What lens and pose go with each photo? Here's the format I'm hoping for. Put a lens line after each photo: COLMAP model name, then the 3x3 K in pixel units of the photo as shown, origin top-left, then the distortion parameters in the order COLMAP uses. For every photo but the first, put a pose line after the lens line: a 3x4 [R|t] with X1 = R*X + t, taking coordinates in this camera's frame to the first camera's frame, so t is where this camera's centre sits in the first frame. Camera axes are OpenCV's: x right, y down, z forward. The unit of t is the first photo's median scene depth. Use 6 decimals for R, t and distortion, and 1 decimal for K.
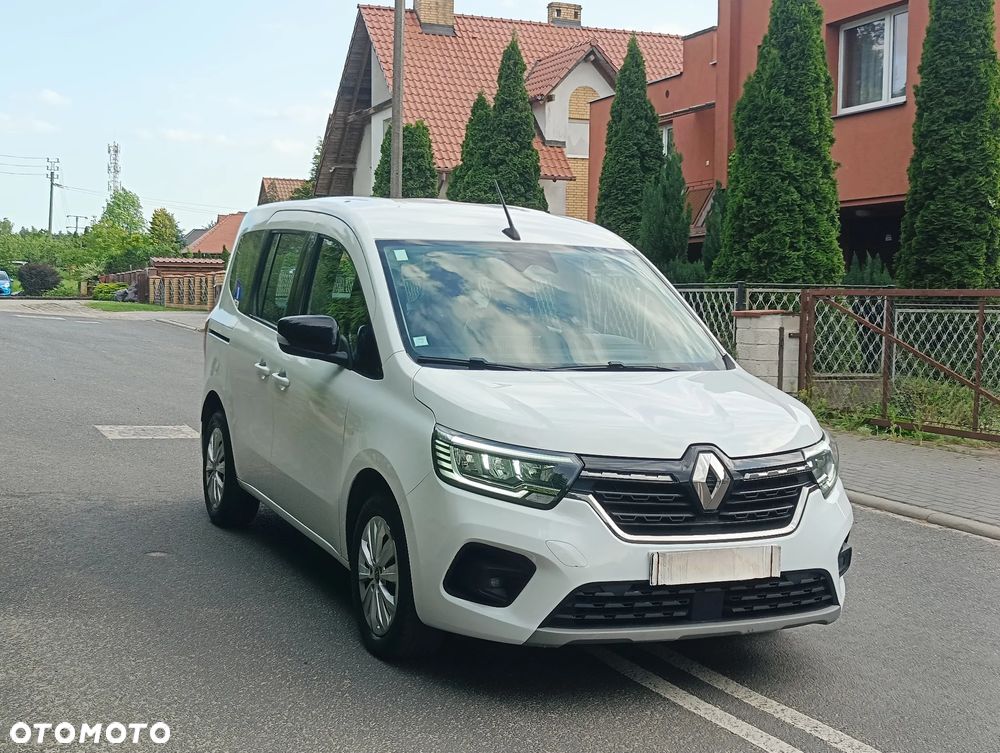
lens RADIAL K [[1355.5, 0, 507.1], [0, 1355.5, 394.6], [0, 0, 1]] dist [0.143931, -0.672919]
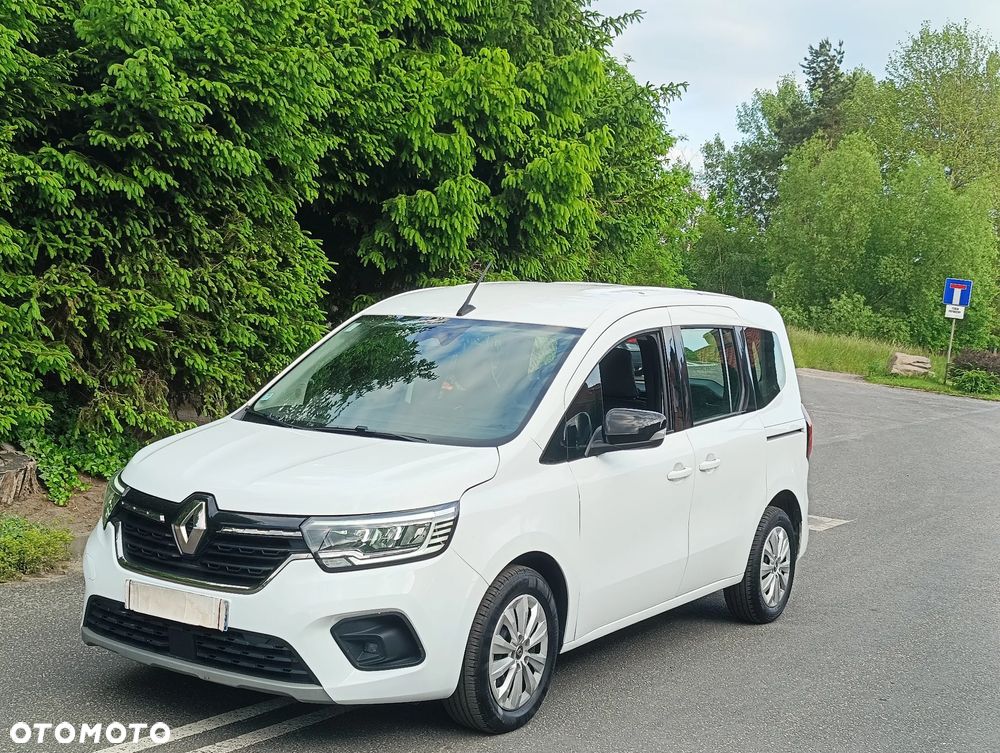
lens RADIAL K [[1355.5, 0, 507.1], [0, 1355.5, 394.6], [0, 0, 1]] dist [0.143931, -0.672919]
pose [[0.565051, 0.042613, -0.823955, 0.555550], [-0.113636, 0.993167, -0.026564, -0.018710], [0.817193, 0.108641, 0.566032, 0.278811]]
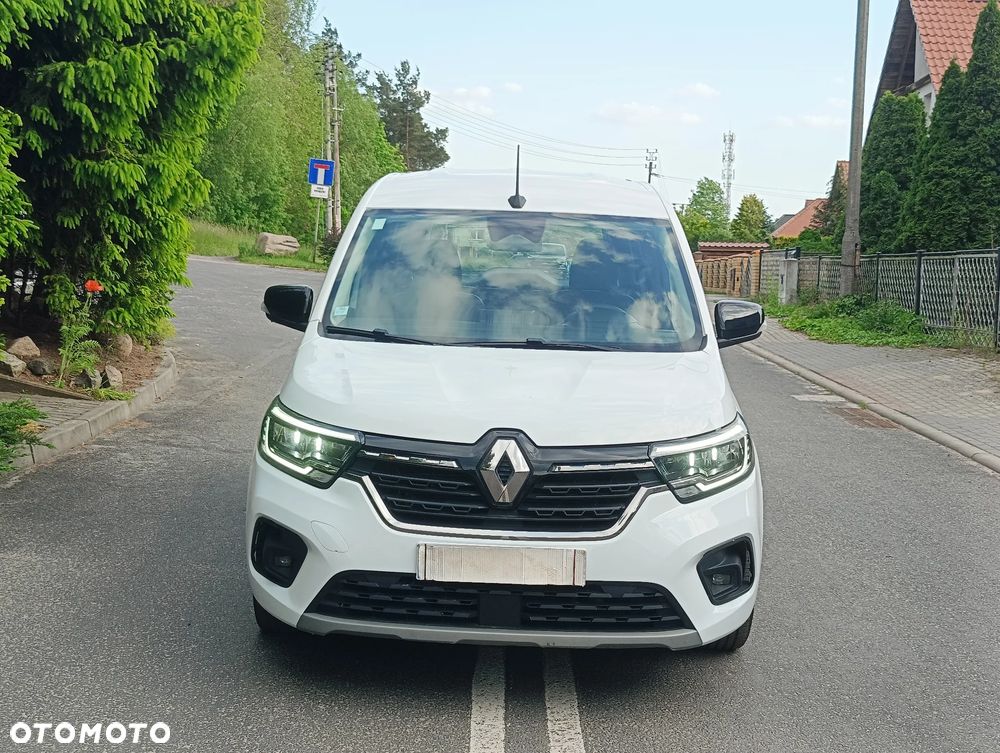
lens RADIAL K [[1358.6, 0, 500.0], [0, 1358.6, 376.5], [0, 0, 1]] dist [0.154741, -0.730904]
pose [[0.904055, 0.039129, -0.425622, 0.249796], [-0.040521, 0.999162, 0.005787, -0.001630], [0.425492, 0.012015, 0.904883, 0.089821]]
